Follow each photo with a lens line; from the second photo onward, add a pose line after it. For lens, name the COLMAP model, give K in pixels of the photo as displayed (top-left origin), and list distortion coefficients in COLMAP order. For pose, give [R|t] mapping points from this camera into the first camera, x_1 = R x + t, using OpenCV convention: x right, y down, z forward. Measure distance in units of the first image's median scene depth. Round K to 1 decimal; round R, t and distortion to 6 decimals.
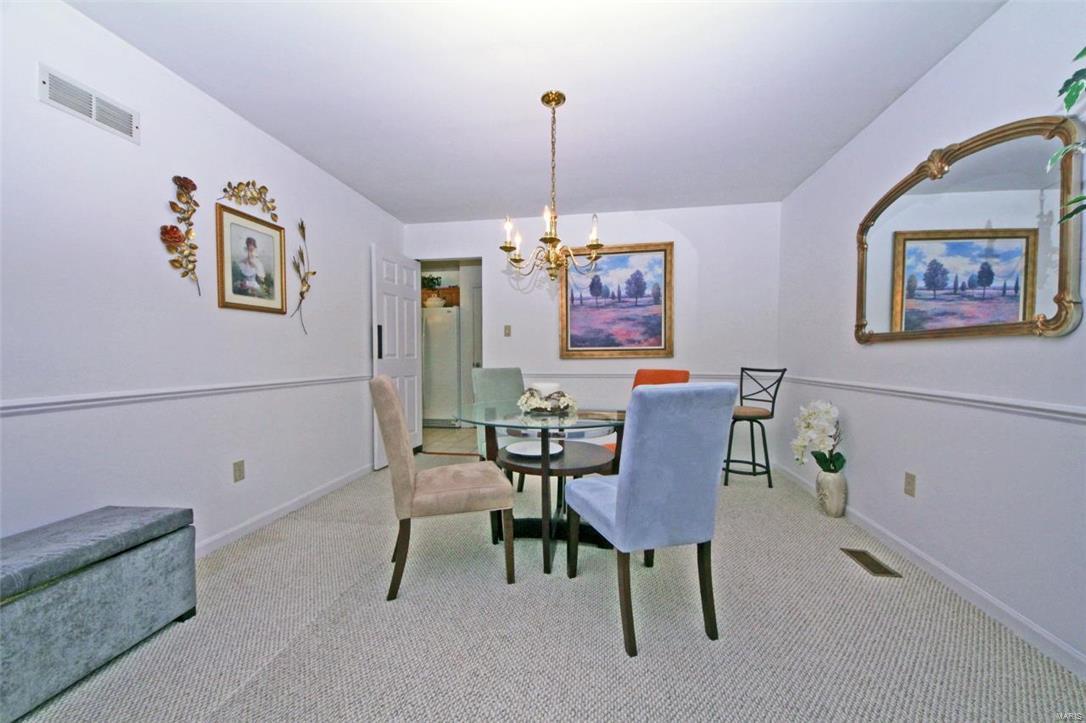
lens RADIAL K [[414.4, 0, 539.4], [0, 414.4, 367.5], [0, 0, 1]] dist [-0.001451, -0.000913]
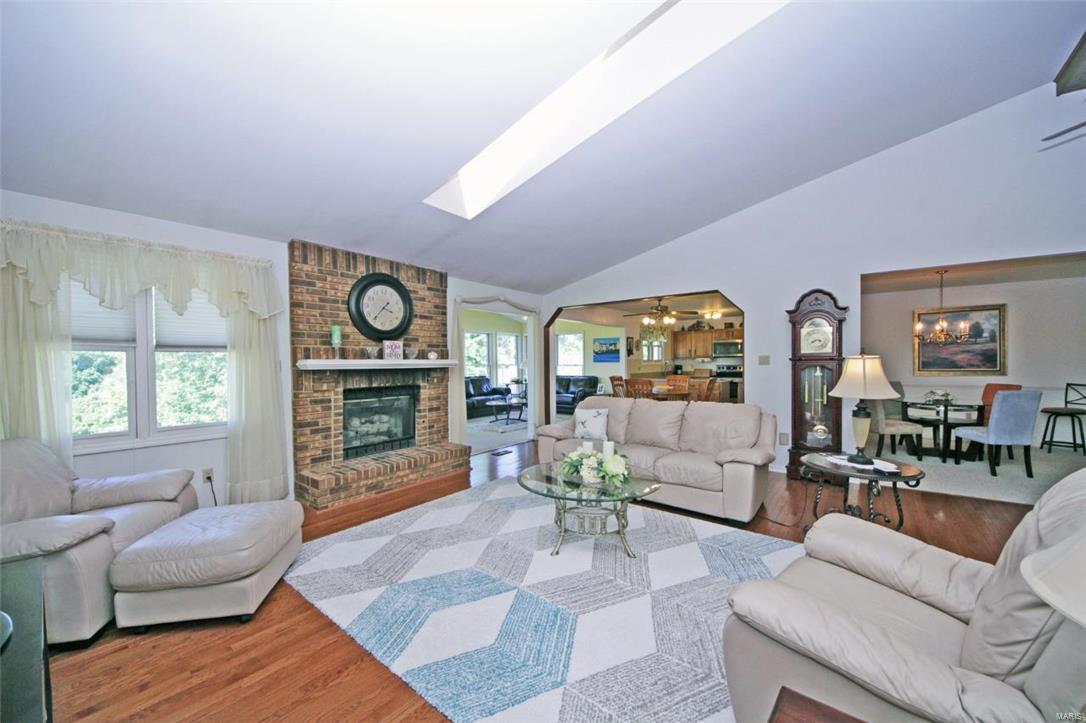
lens RADIAL K [[414.4, 0, 548.7], [0, 414.4, 366.8], [0, 0, 1]] dist [-0.001451, -0.000913]
pose [[0.886067, 0.004093, -0.463539, -0.501672], [-0.009252, 0.999918, -0.008856, -0.027068], [0.463464, 0.012136, 0.886033, -1.223429]]
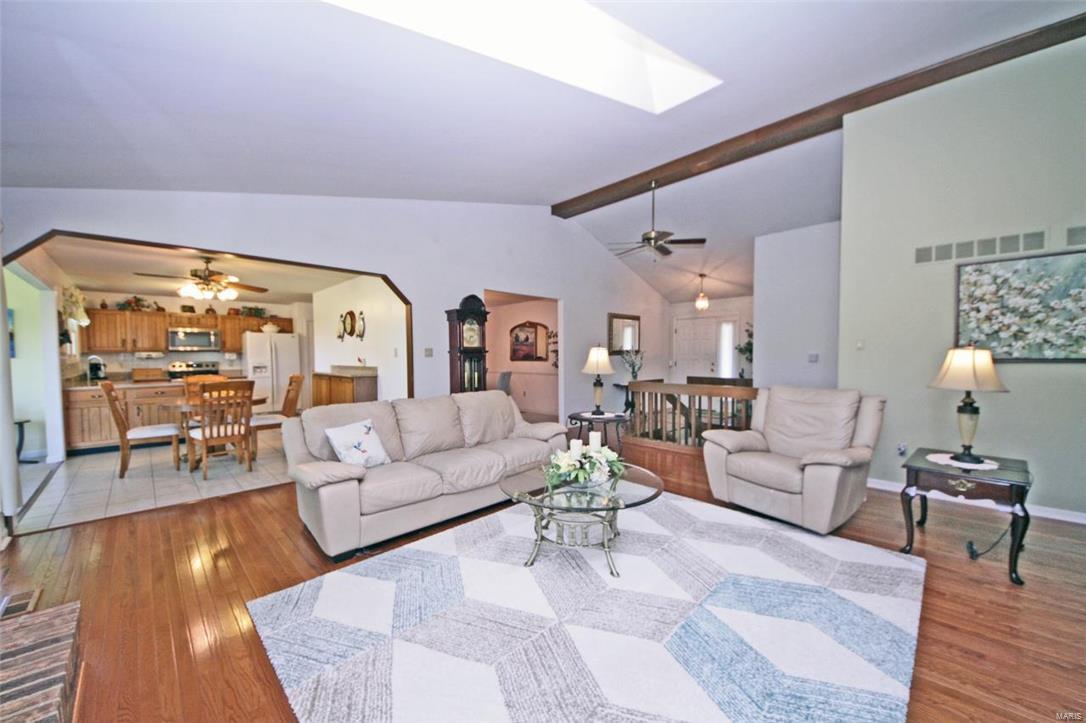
lens RADIAL K [[414.4, 0, 542.0], [0, 414.4, 368.3], [0, 0, 1]] dist [-0.001451, -0.000913]
pose [[0.591887, -0.022309, 0.805712, -1.295942], [0.024957, 0.999645, 0.009344, -0.019631], [-0.805634, 0.014577, 0.592234, -0.885586]]
